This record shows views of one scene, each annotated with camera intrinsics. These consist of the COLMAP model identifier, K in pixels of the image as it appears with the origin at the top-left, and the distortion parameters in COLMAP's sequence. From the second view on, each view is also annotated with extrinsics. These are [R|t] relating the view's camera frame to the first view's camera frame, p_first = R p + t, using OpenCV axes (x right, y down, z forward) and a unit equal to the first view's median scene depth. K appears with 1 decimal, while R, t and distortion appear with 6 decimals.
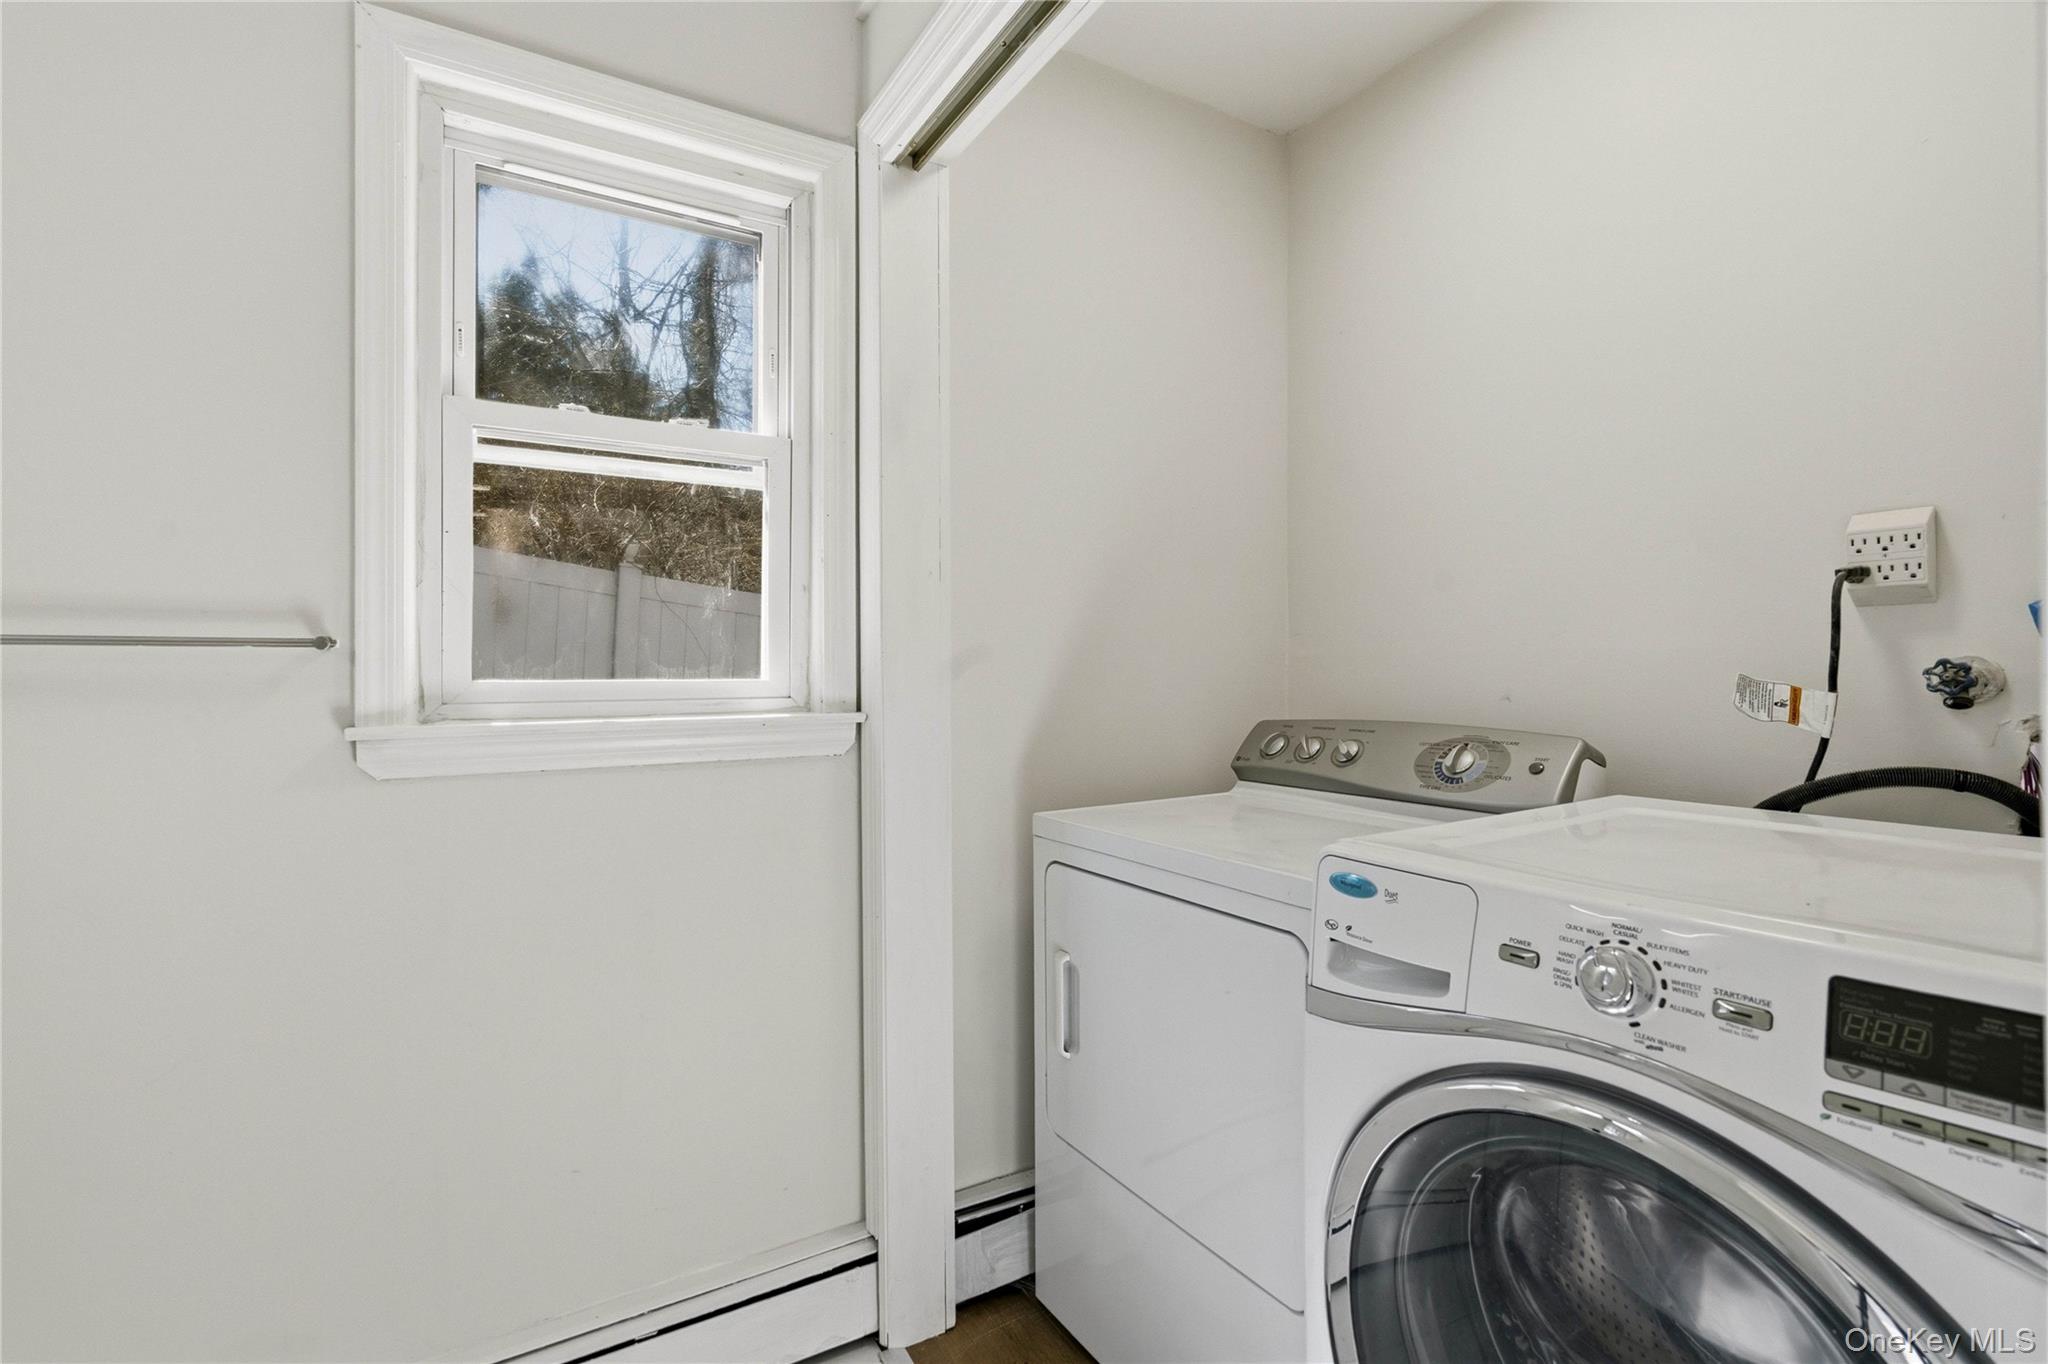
lens RADIAL K [[914.9, 0, 996.3], [0, 914.9, 674.0], [0, 0, 1]] dist [-0.013459, 0.001259]
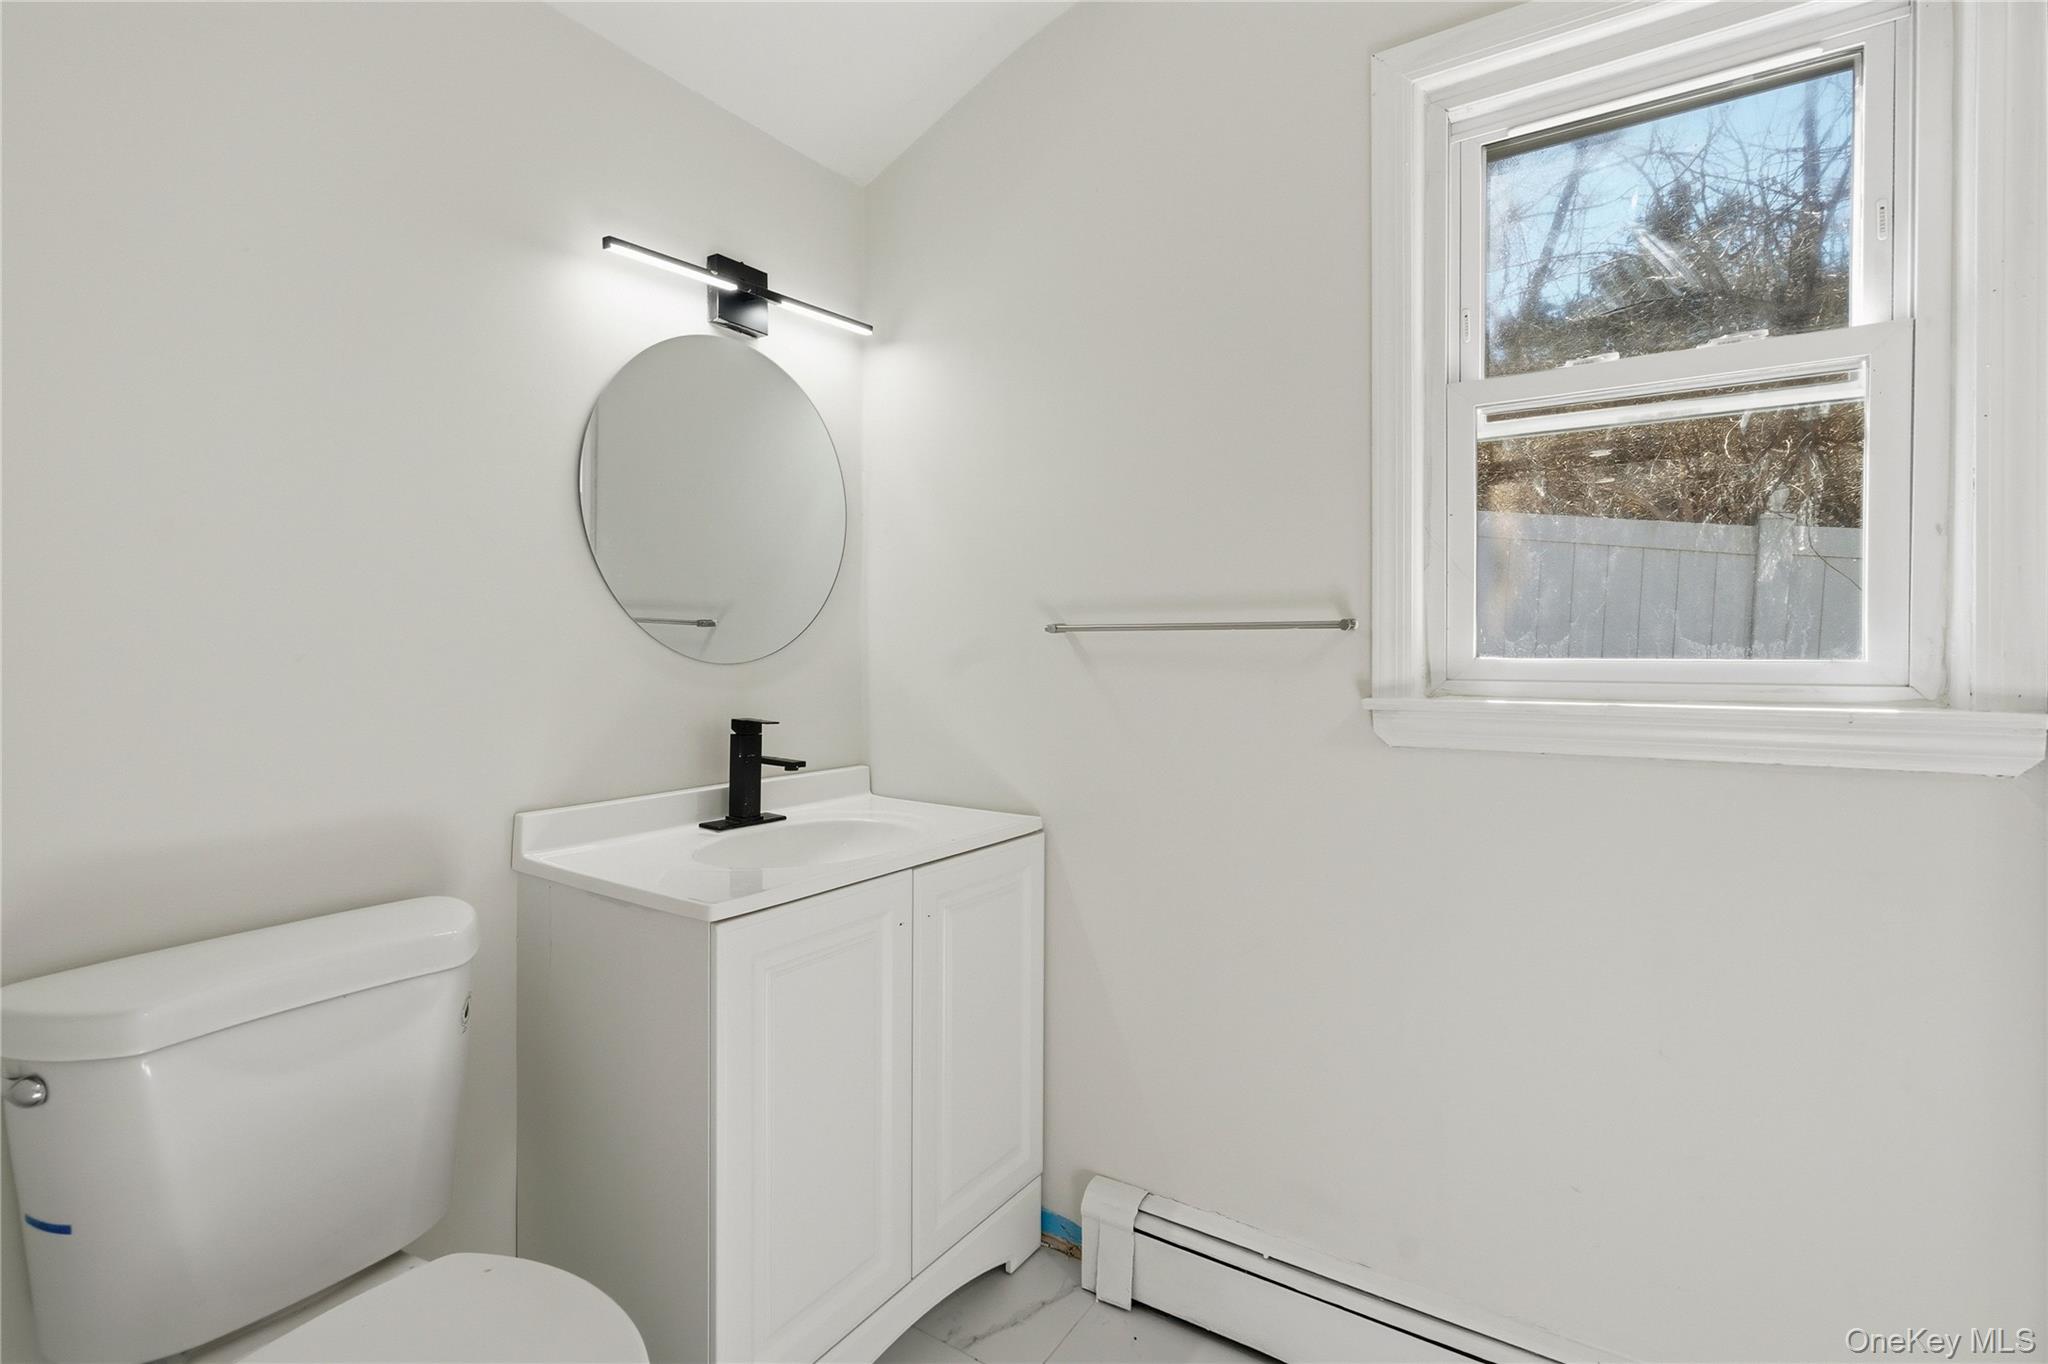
lens RADIAL K [[947.7, 0, 1023.1], [0, 947.7, 655.0], [0, 0, 1]] dist [-0.019717, 0.000282]
pose [[0.429878, 0.007234, -0.902858, 0.152051], [-0.002064, 0.999973, 0.007029, -0.002118], [0.902885, -0.001159, 0.429882, 0.090308]]
